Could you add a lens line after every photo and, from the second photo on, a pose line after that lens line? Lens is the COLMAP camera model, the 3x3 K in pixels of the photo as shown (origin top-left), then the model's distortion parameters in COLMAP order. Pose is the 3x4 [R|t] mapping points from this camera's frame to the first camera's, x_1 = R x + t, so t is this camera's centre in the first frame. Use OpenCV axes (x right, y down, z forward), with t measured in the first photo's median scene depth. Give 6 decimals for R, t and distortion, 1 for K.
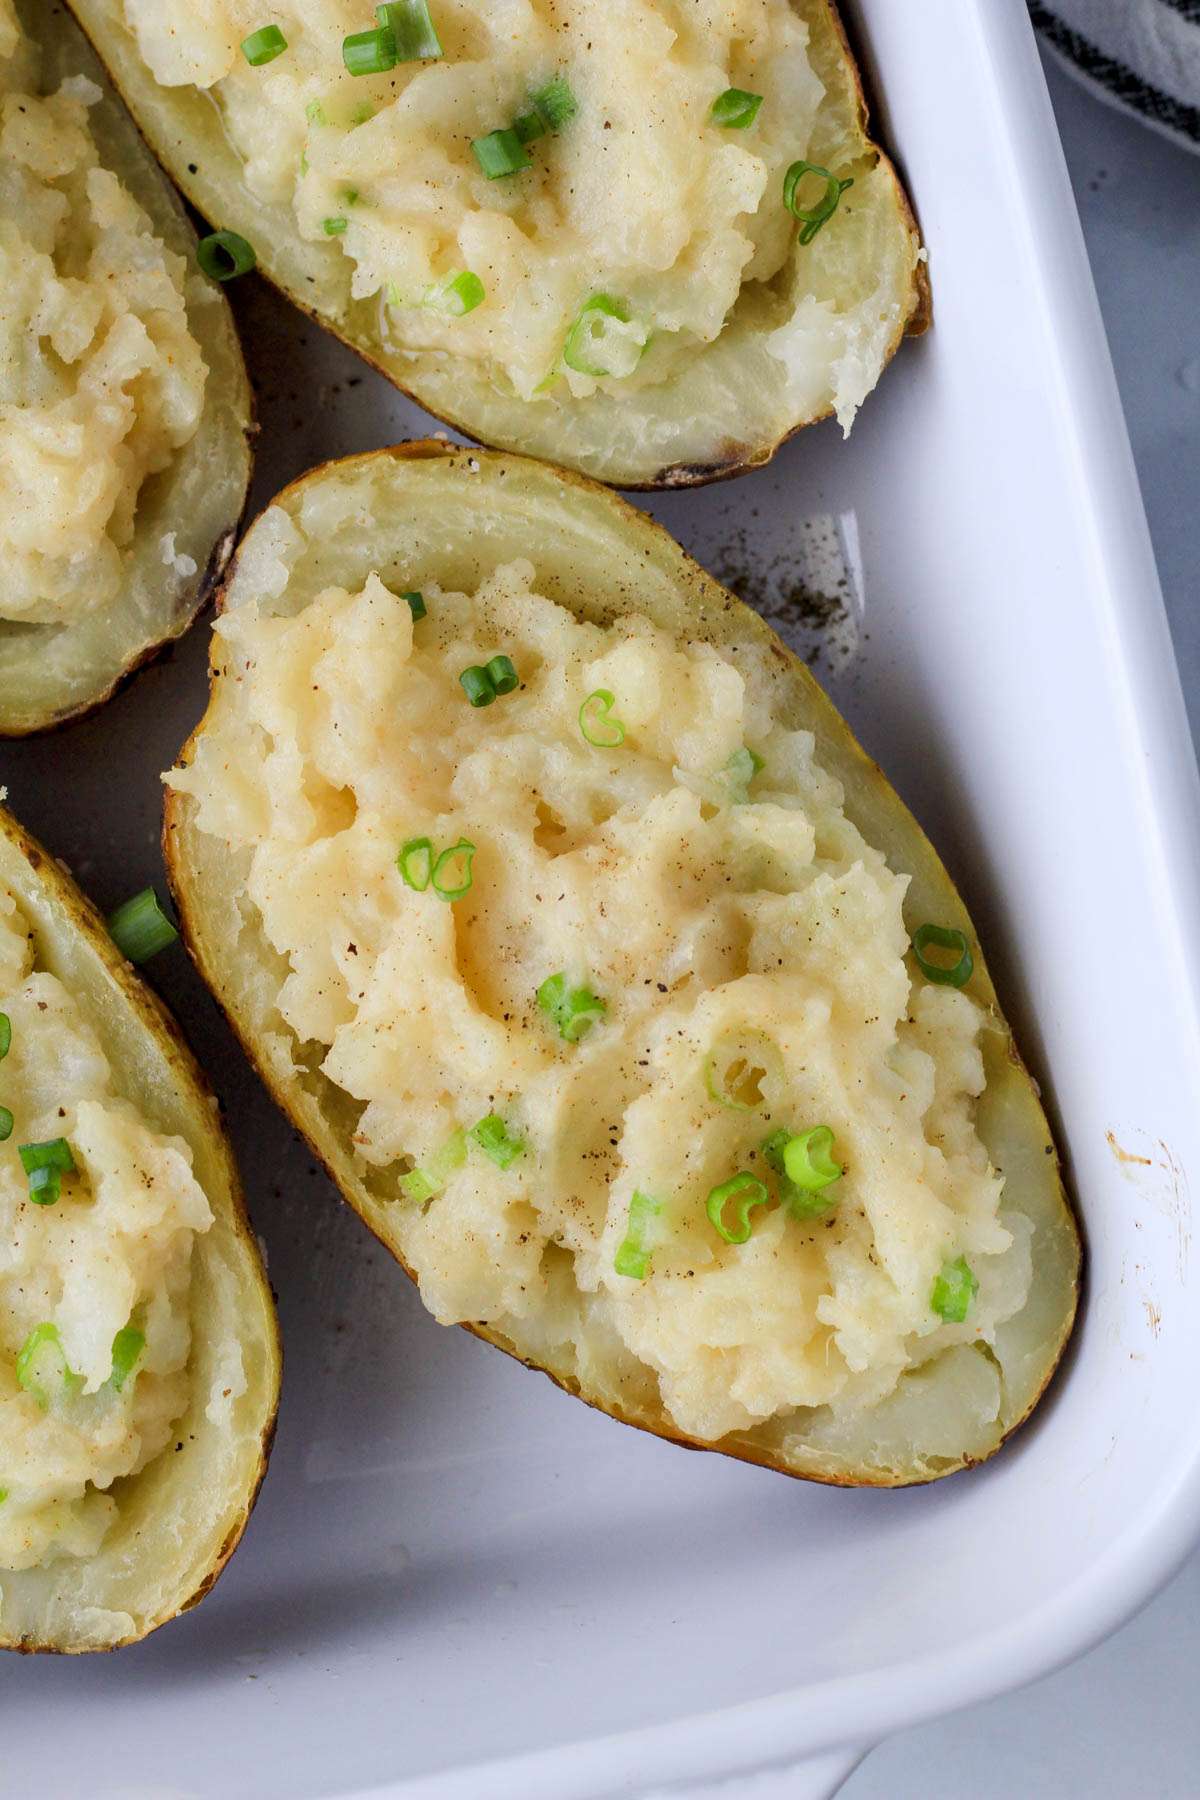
lens RADIAL K [[4547.0, 0, 600.0], [0, 4547.0, 900.0], [0, 0, 1]] dist [-0.147250, 0.256917]
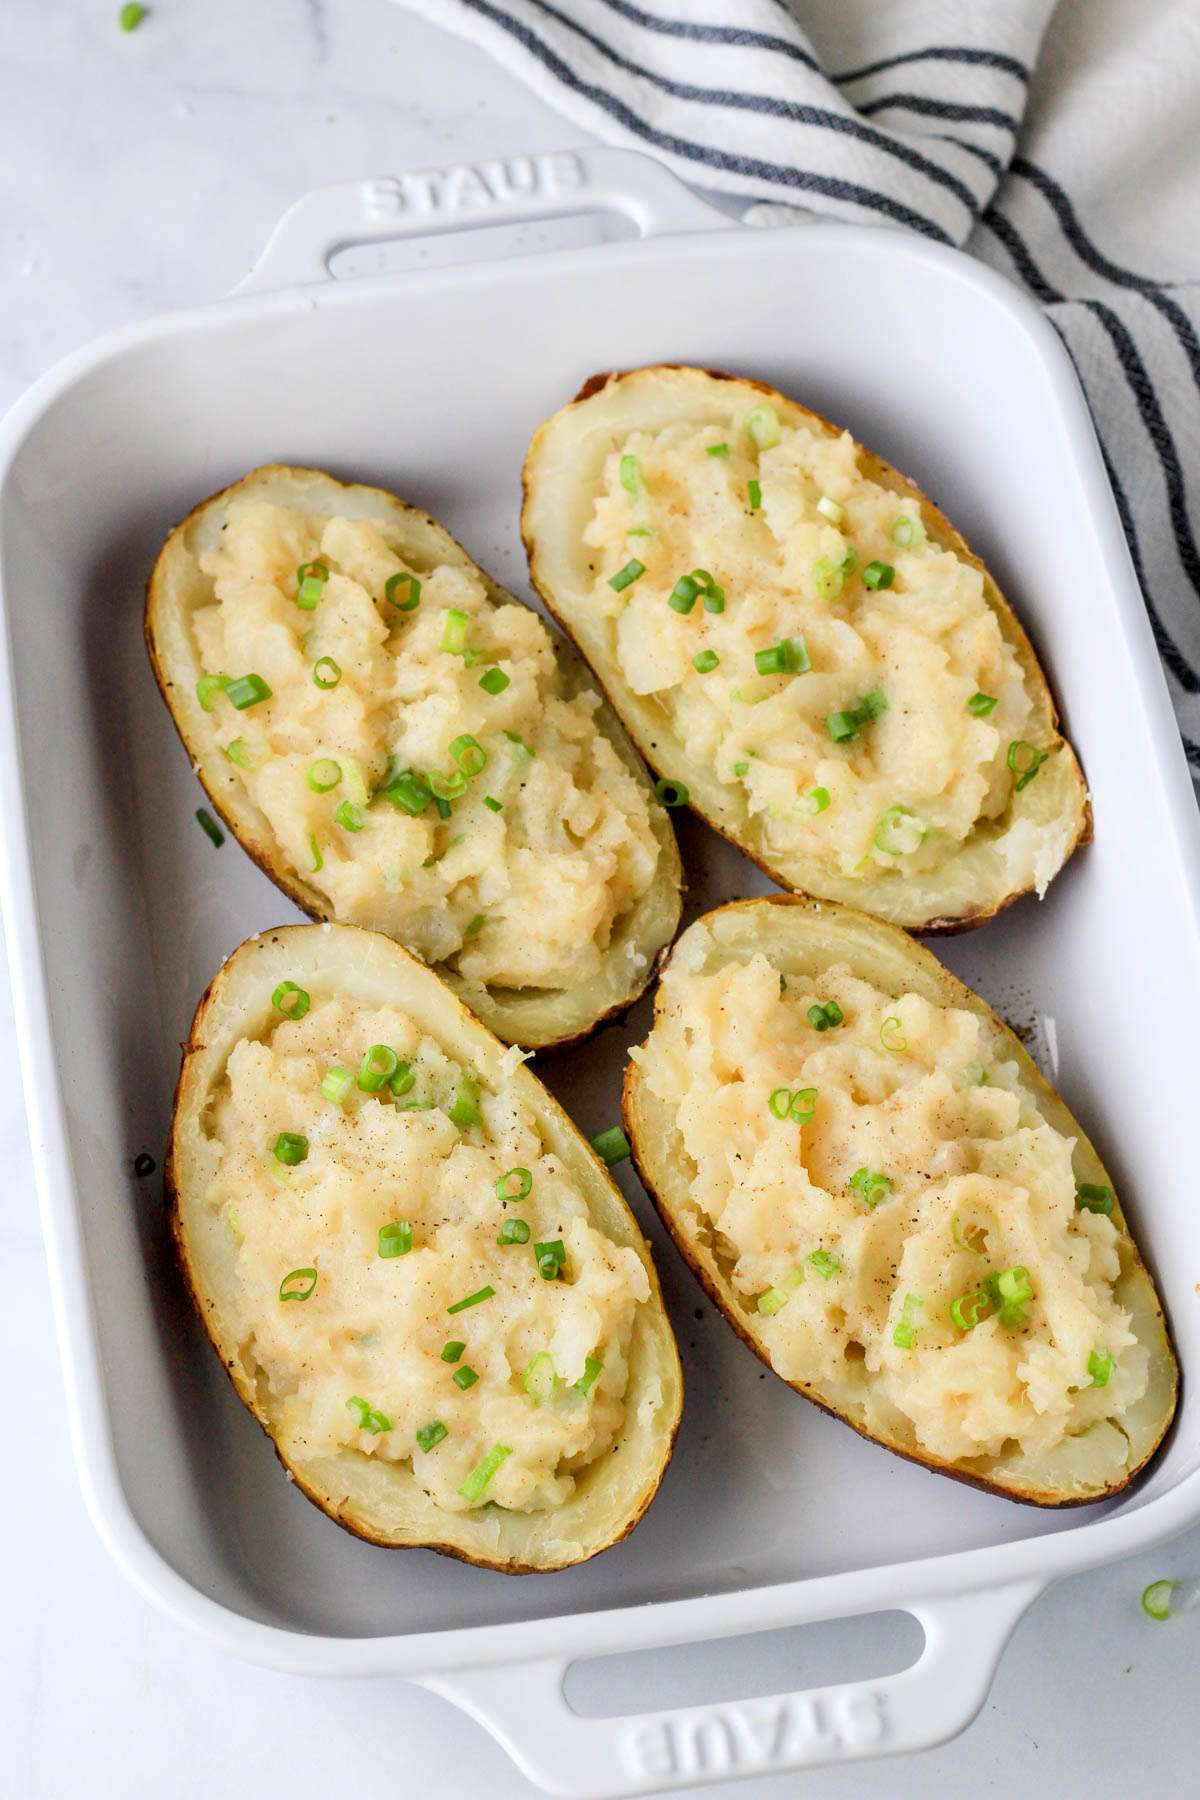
lens RADIAL K [[4547.0, 0, 600.0], [0, 4547.0, 900.0], [0, 0, 1]] dist [-0.147250, 0.256917]
pose [[0.998619, 0.048967, -0.019032, -0.077005], [-0.052524, 0.923034, -0.381116, 0.549840], [-0.001094, 0.381589, 0.924331, -0.552155]]
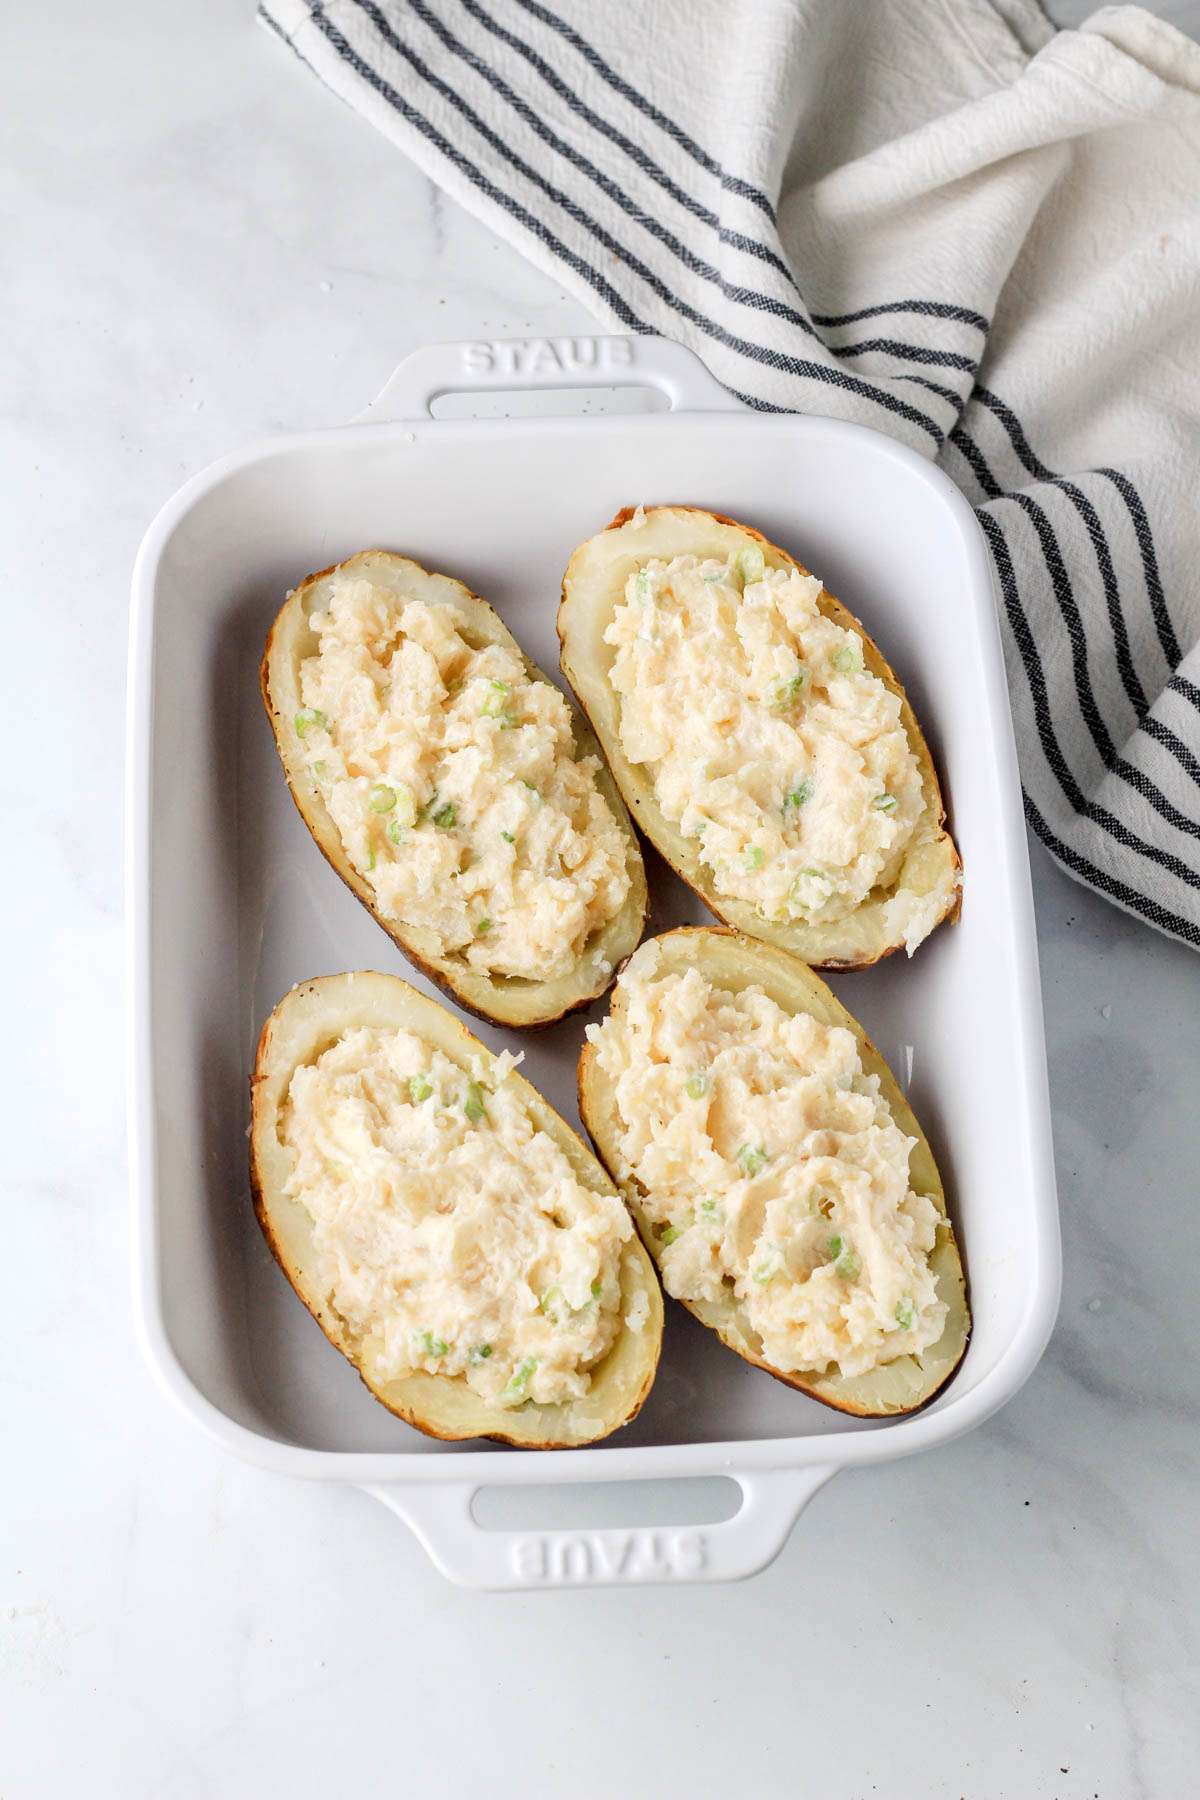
lens RADIAL K [[4547.0, 0, 600.0], [0, 4547.0, 900.0], [0, 0, 1]] dist [-0.147250, 0.256917]
pose [[0.985586, 0.155637, -0.066321, 0.046381], [-0.169085, 0.919185, -0.355680, 0.683660], [0.005604, 0.361767, 0.932252, -1.057933]]
